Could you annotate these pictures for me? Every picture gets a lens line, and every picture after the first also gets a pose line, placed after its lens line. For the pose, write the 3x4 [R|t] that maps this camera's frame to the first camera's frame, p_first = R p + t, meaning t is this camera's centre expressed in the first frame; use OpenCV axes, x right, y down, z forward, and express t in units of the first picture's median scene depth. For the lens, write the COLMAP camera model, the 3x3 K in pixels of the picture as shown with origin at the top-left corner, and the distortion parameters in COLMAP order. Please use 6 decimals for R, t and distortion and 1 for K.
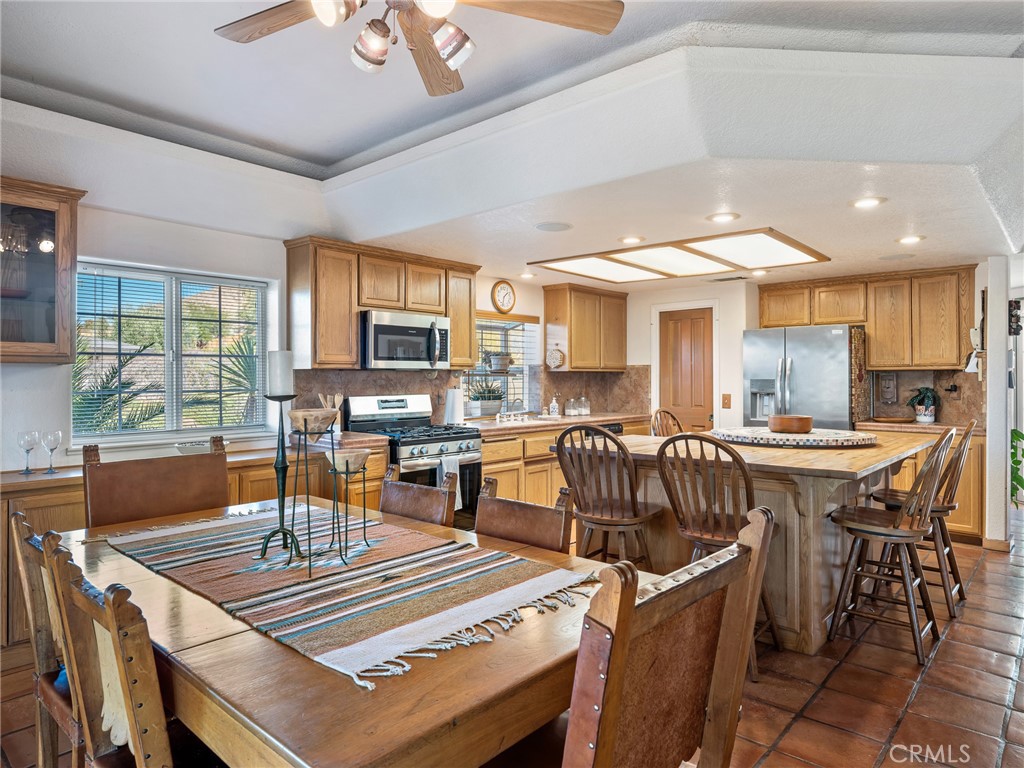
lens RADIAL K [[634.1, 0, 516.0], [0, 634.1, 367.7], [0, 0, 1]] dist [-0.002849, -0.000483]
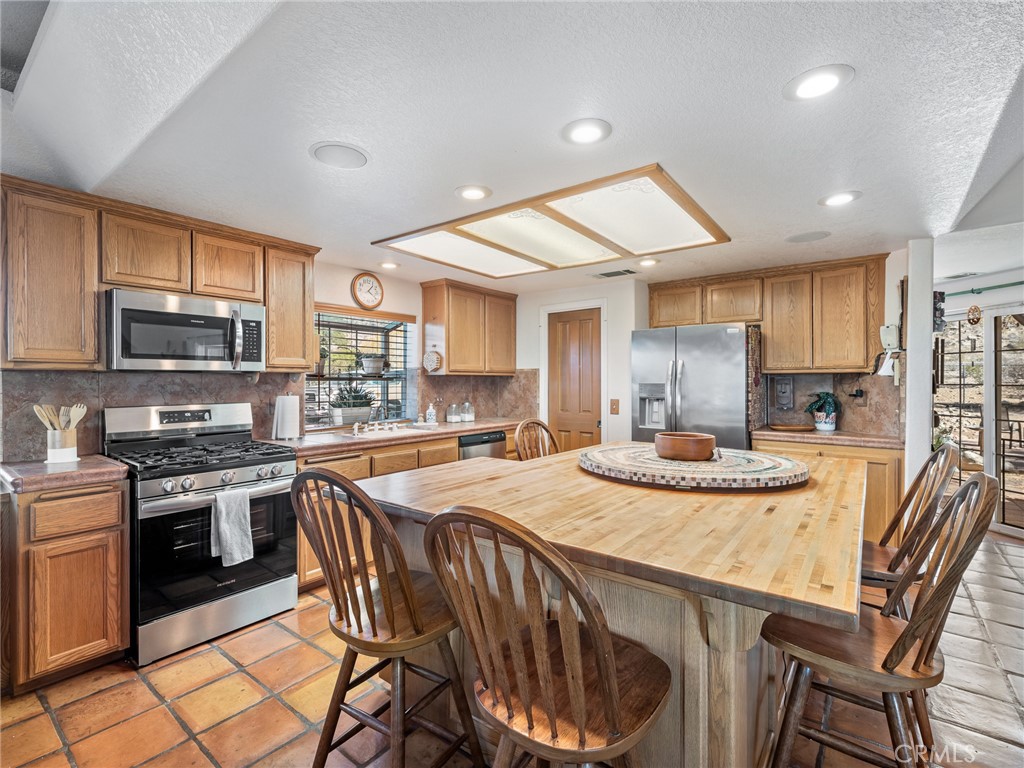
lens RADIAL K [[480.2, 0, 505.6], [0, 480.2, 375.9], [0, 0, 1]] dist [0.001431, 0.000526]
pose [[0.997852, 0.000210, 0.065512, 0.138109], [-0.000487, 0.999991, 0.004213, 0.004554], [-0.065511, -0.004236, 0.997843, 0.334703]]
